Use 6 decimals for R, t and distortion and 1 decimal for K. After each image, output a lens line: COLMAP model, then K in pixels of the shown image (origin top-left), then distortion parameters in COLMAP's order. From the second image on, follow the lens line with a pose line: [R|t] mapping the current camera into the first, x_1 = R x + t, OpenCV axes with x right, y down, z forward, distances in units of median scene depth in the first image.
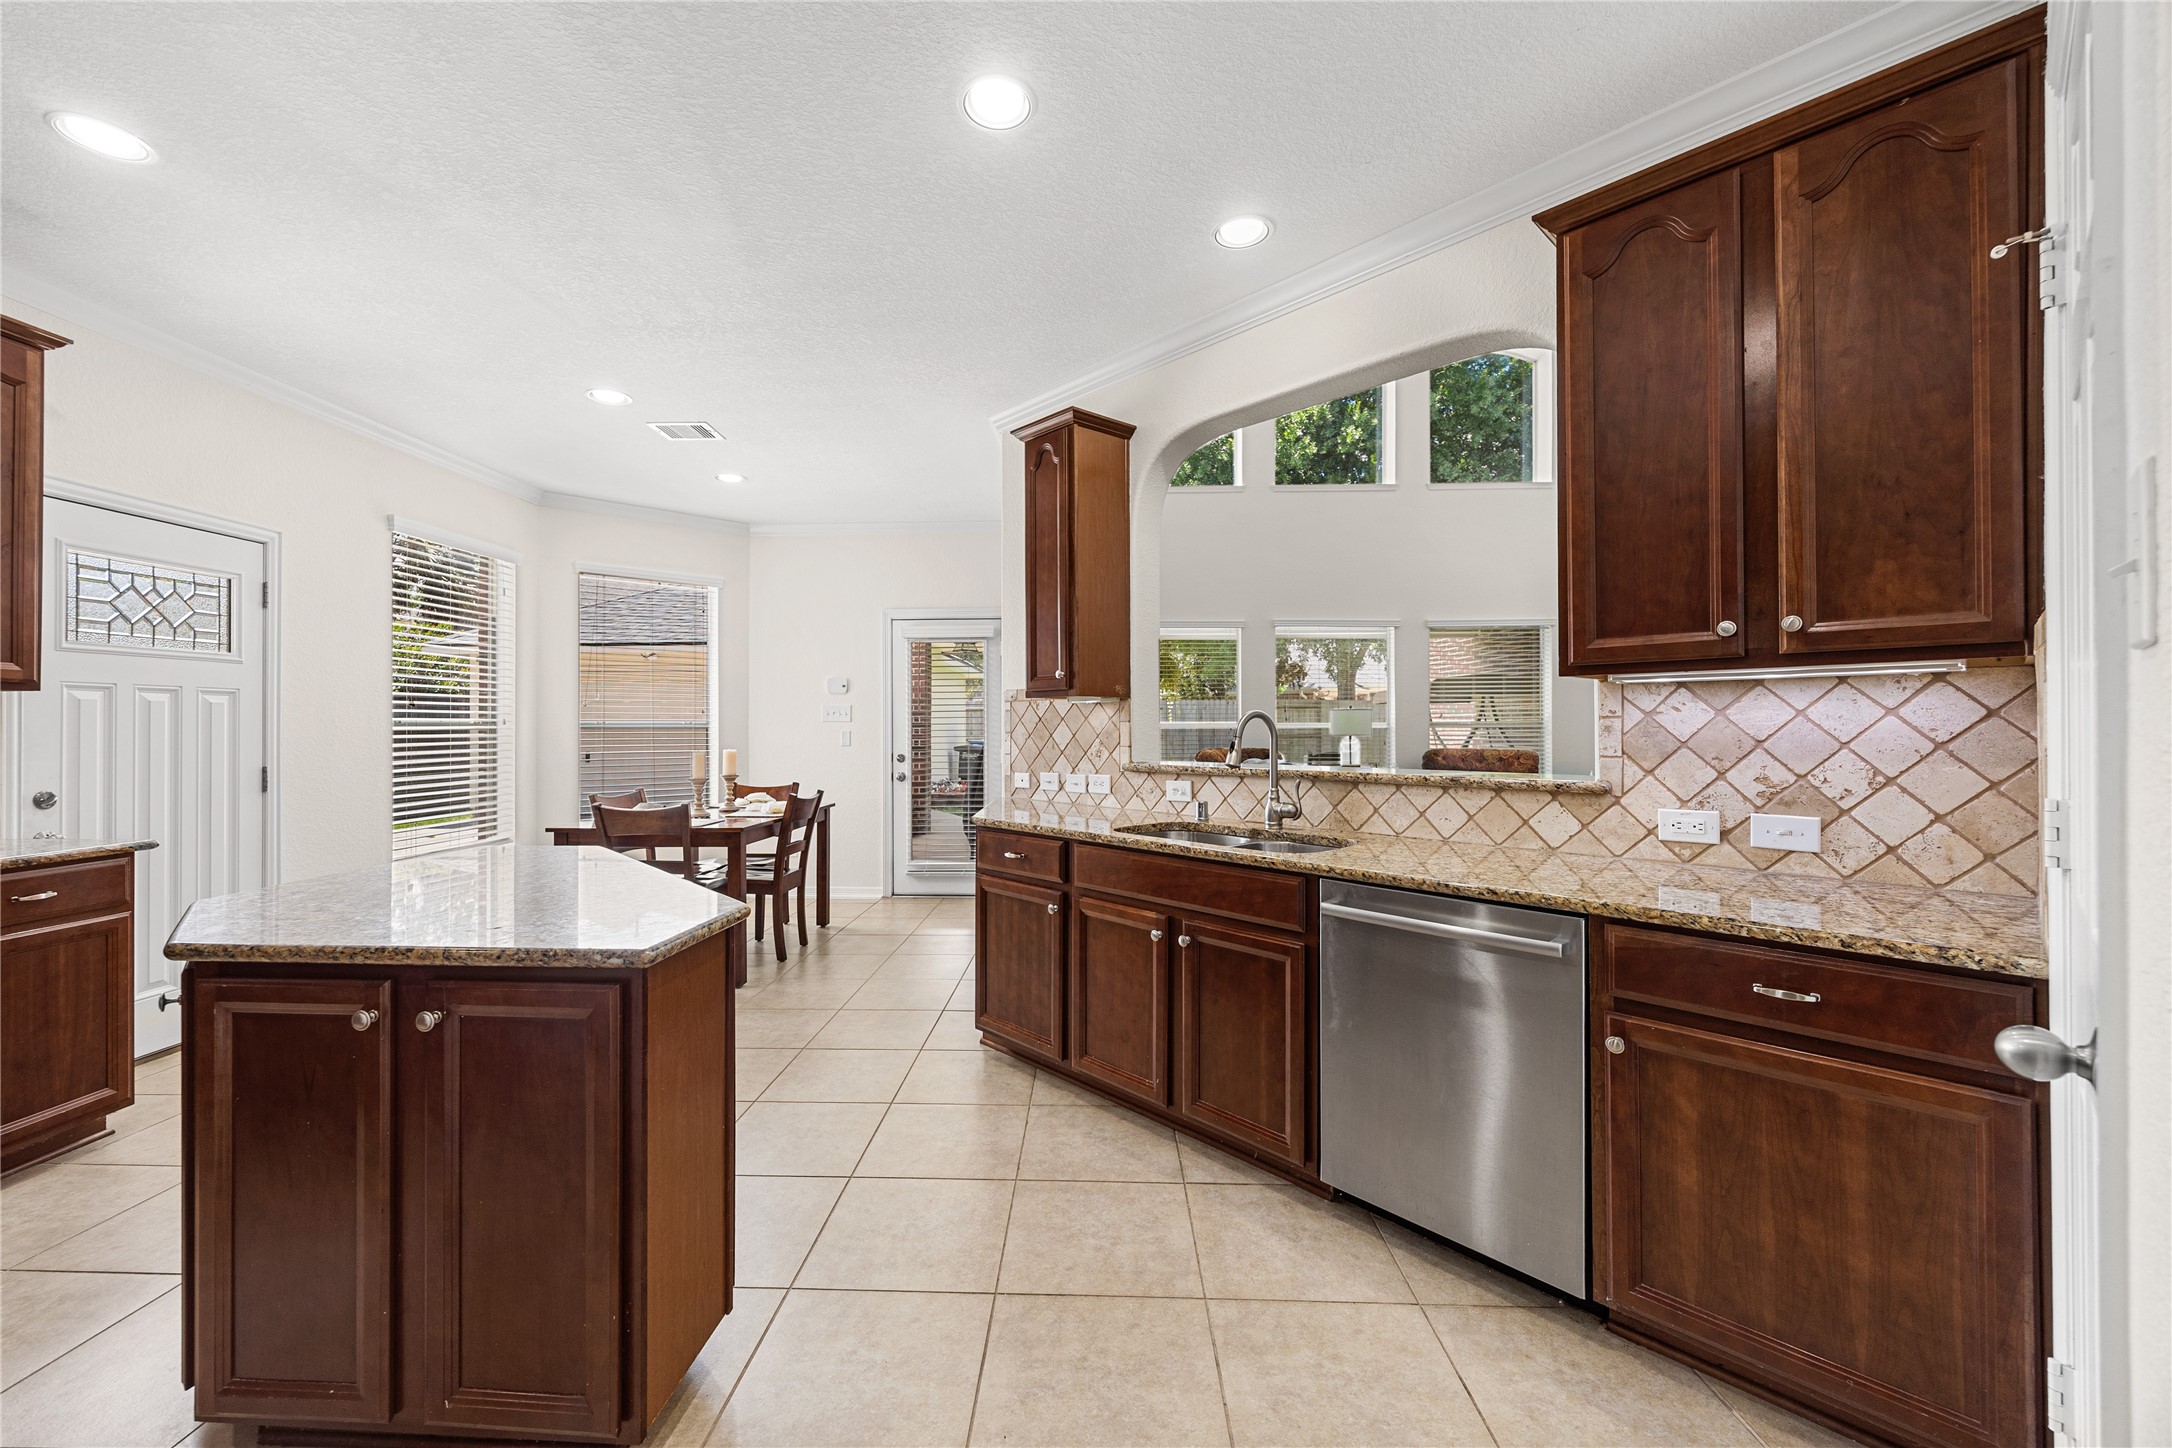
lens RADIAL K [[846.5, 0, 1079.9], [0, 846.5, 726.6], [0, 0, 1]] dist [0.003314, -0.001150]
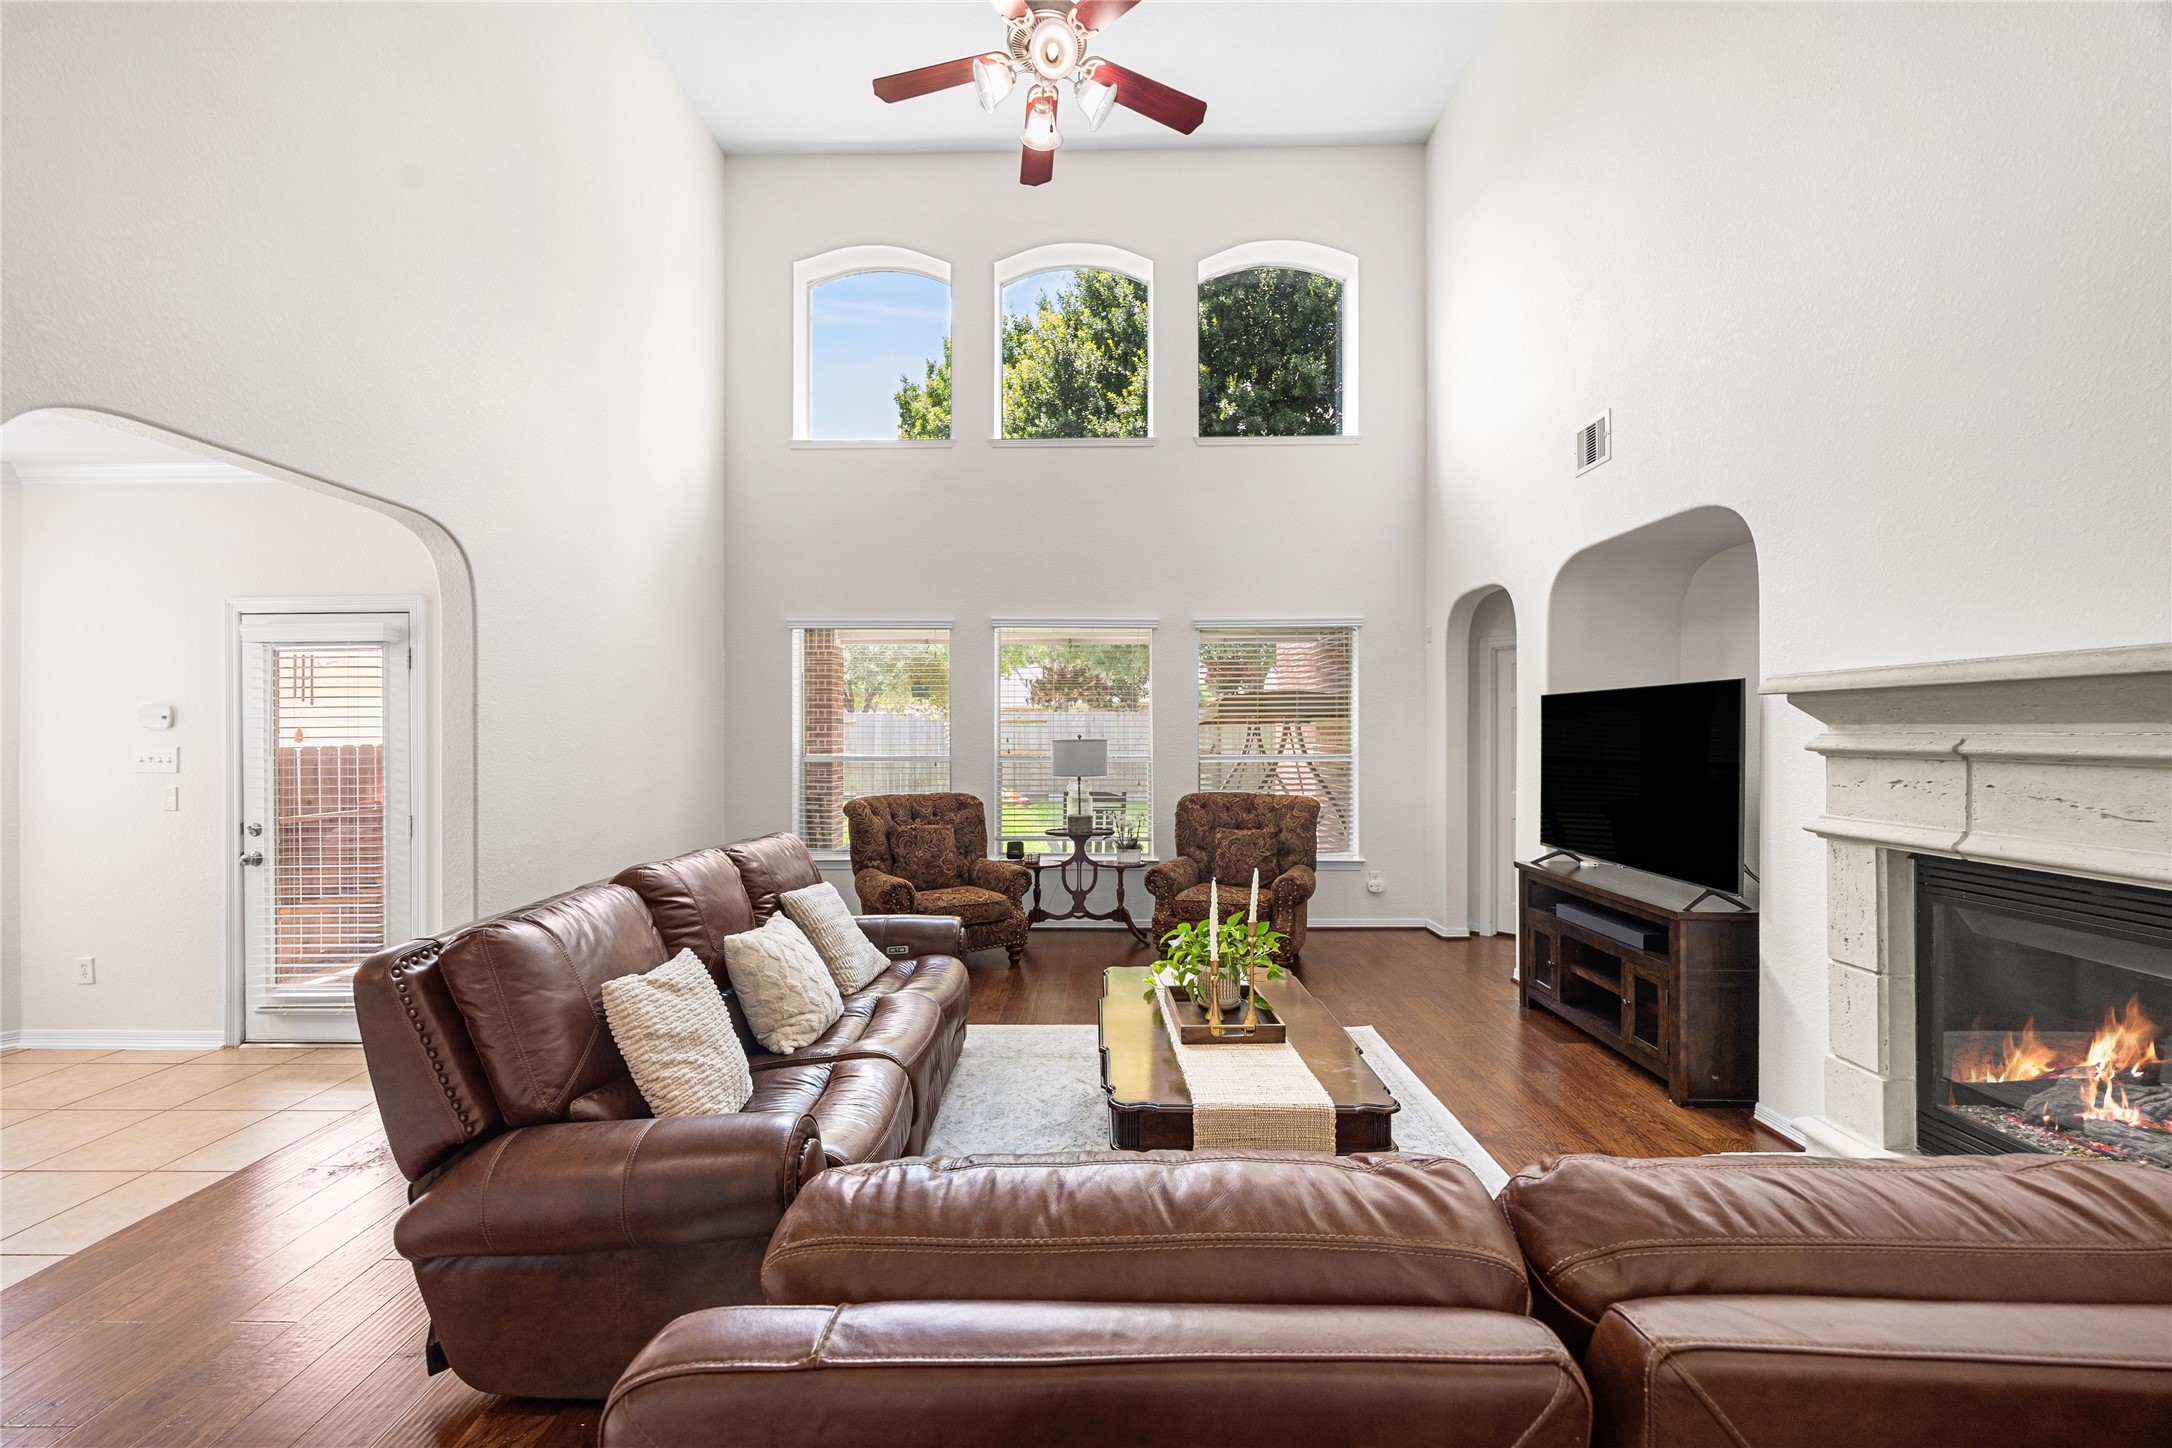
lens RADIAL K [[846.5, 0, 1080.8], [0, 846.5, 730.7], [0, 0, 1]] dist [0.003314, -0.001150]
pose [[0.999710, -0.004251, 0.023695, 0.796603], [0.004239, 0.999991, 0.000569, -0.071118], [-0.023698, -0.000468, 0.999719, 0.672838]]
